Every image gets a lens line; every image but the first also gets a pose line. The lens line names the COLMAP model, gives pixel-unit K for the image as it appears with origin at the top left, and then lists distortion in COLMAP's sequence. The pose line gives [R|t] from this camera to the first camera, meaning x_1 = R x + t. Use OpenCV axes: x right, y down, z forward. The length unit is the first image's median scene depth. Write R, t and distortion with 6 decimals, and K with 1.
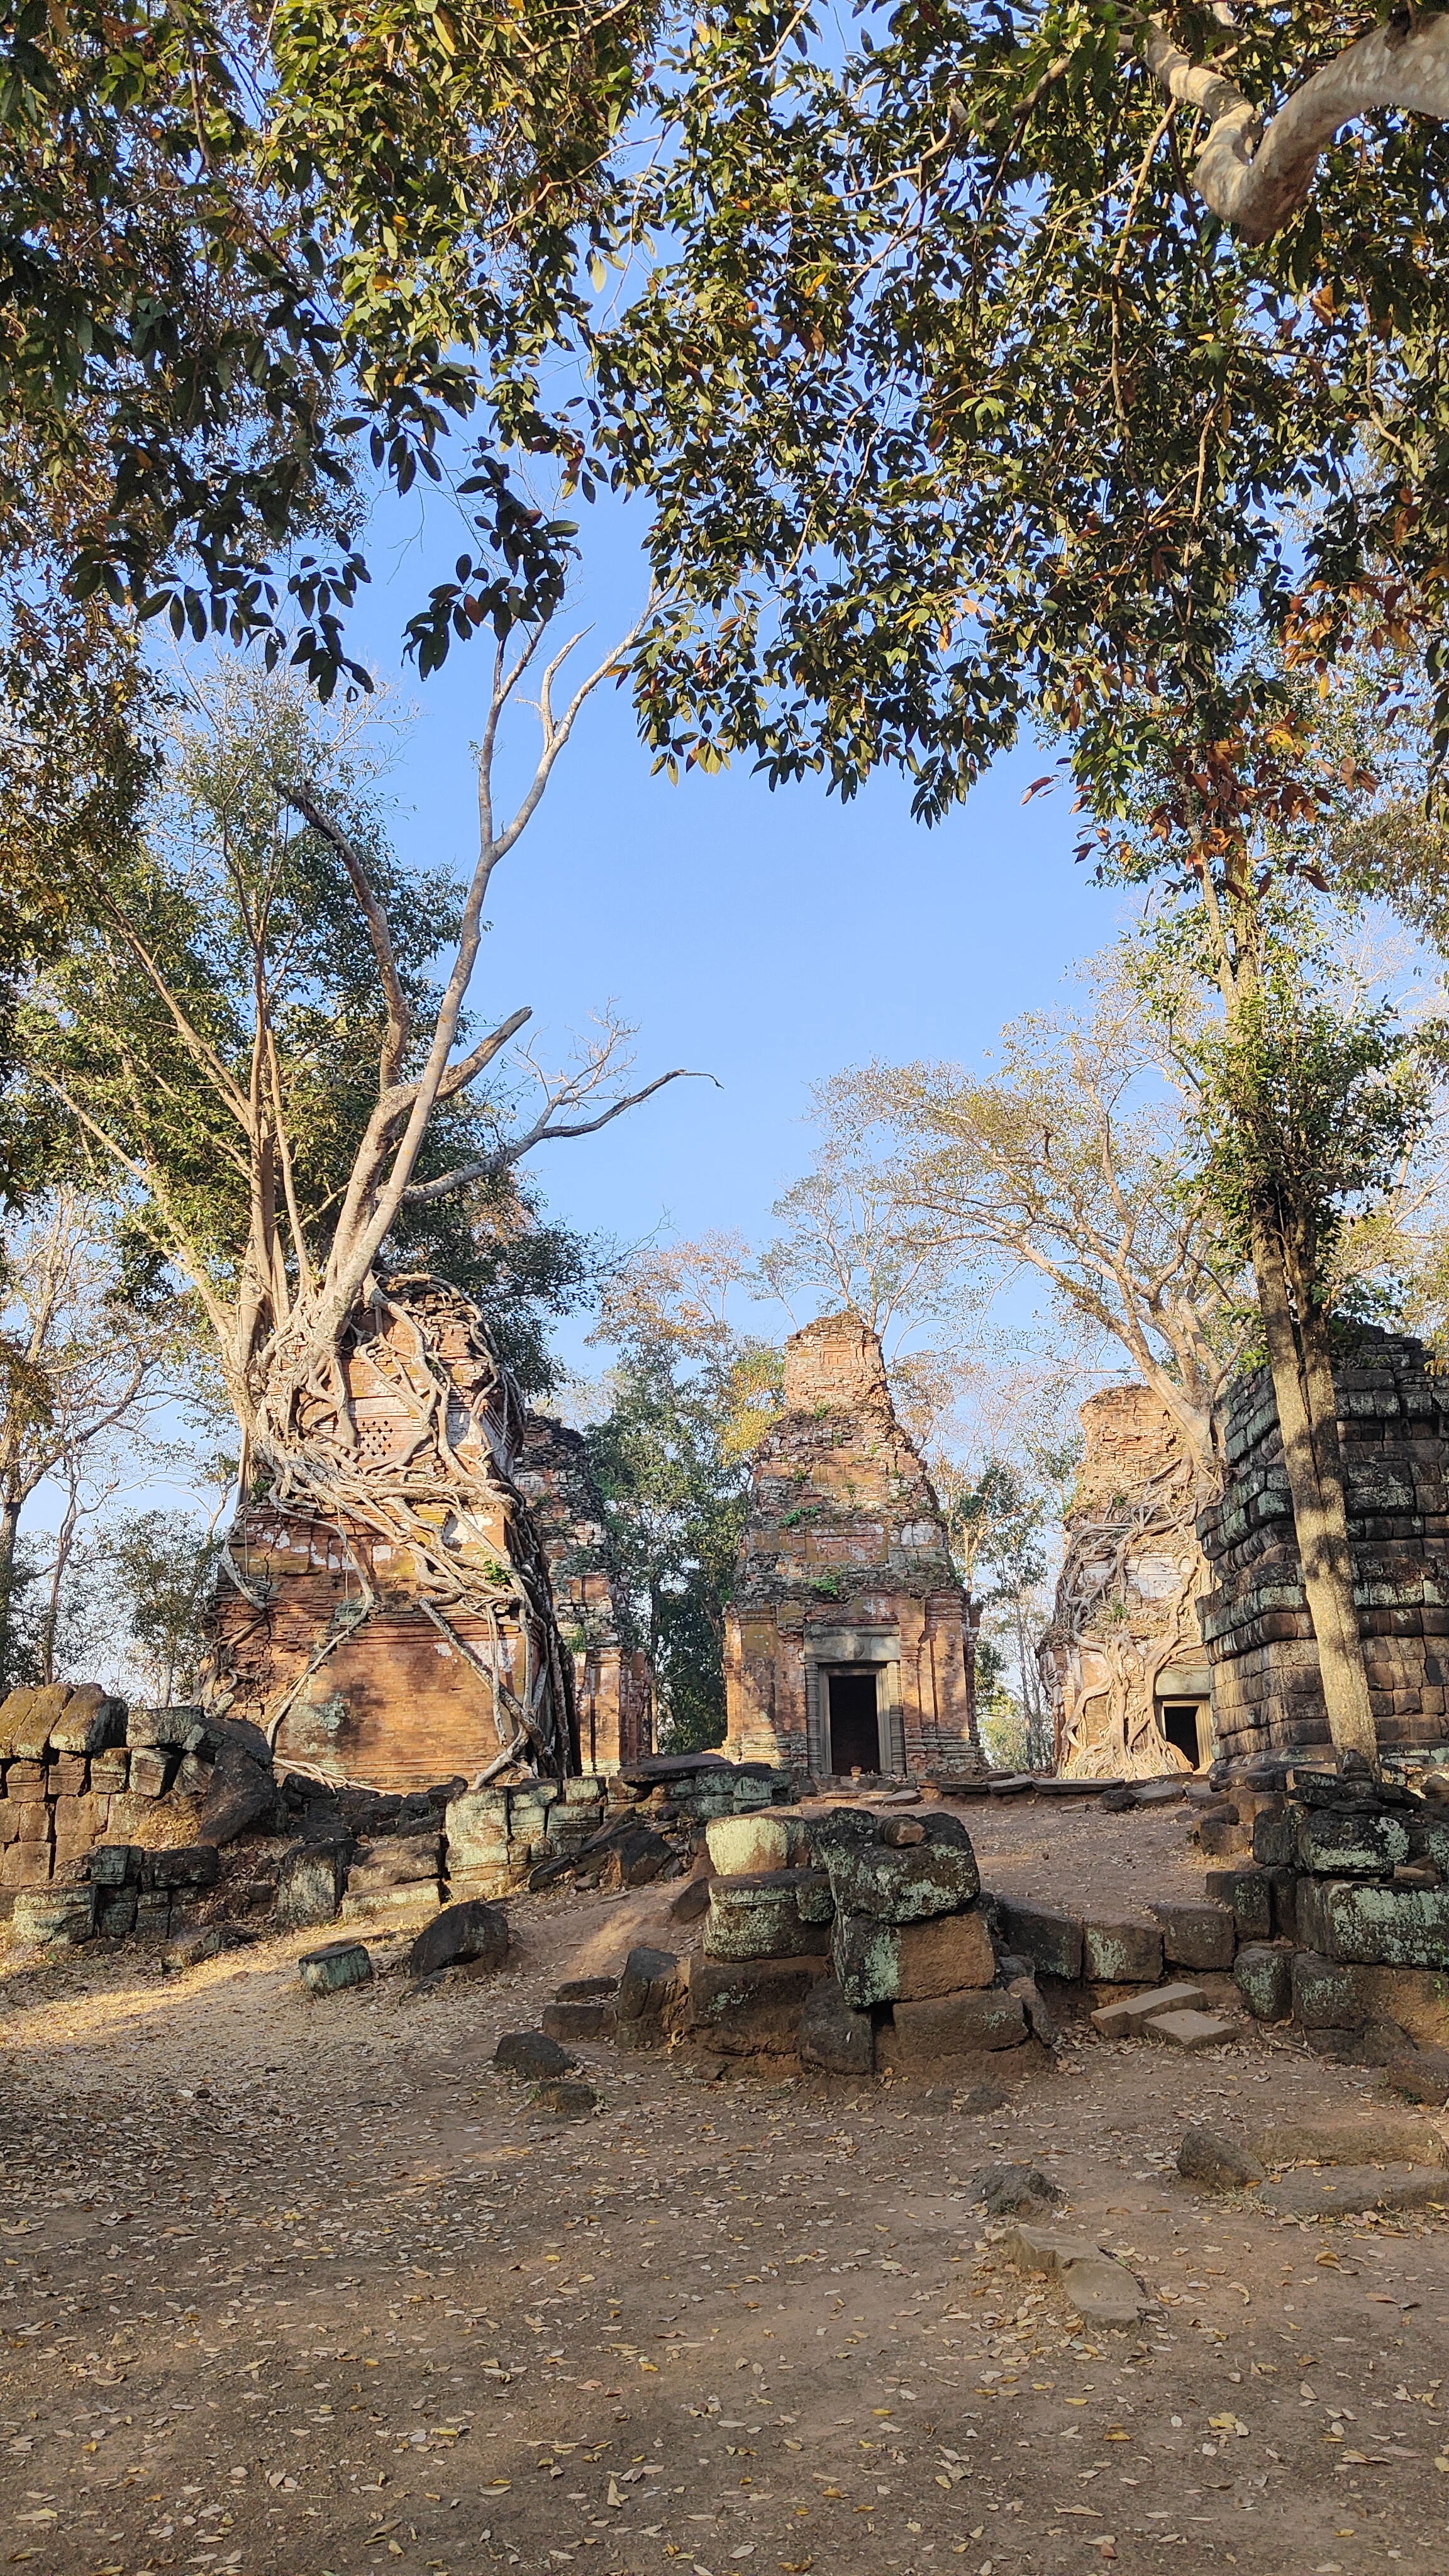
lens RADIAL K [[1764.9, 0, 737.7], [0, 1764.9, 1292.5], [0, 0, 1]] dist [0.021857, -0.027364]
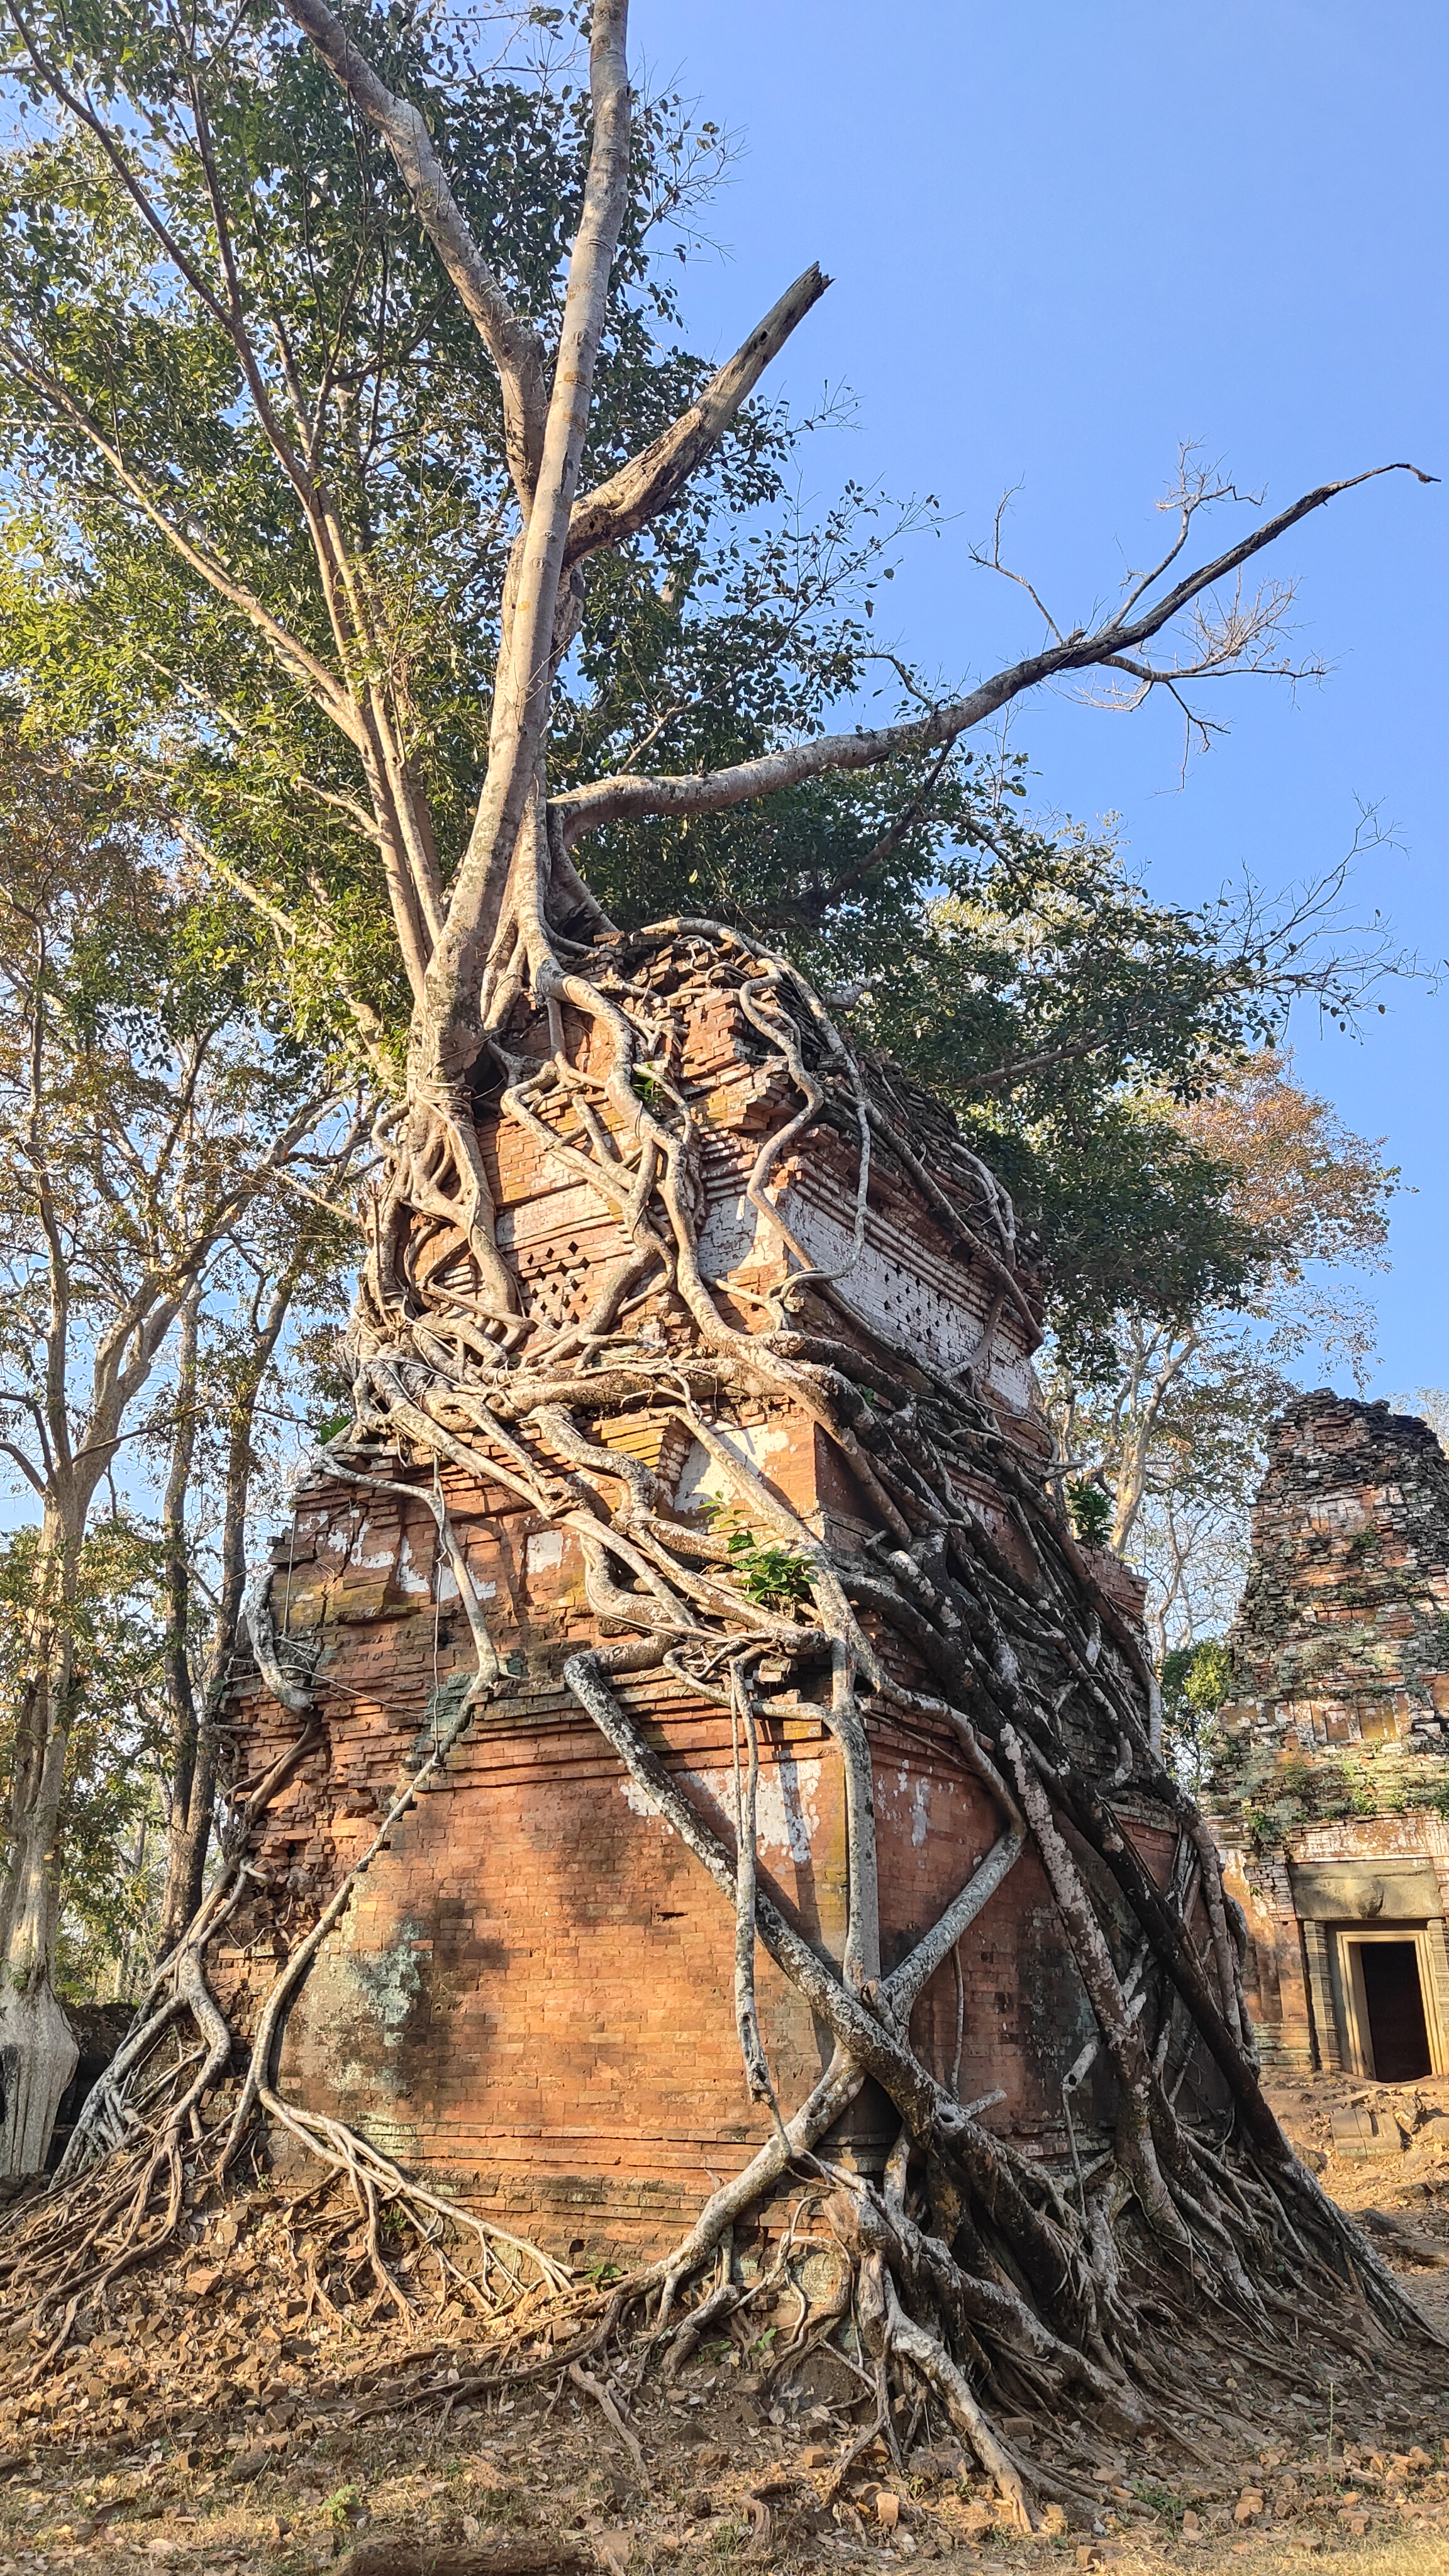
lens RADIAL K [[1764.9, 0, 737.7], [0, 1764.9, 1292.5], [0, 0, 1]] dist [0.021857, -0.027364]
pose [[0.838044, -0.175569, -0.516583, 0.047576], [0.126952, 0.983572, -0.128329, 0.144886], [0.530627, 0.041964, 0.846566, 0.680533]]
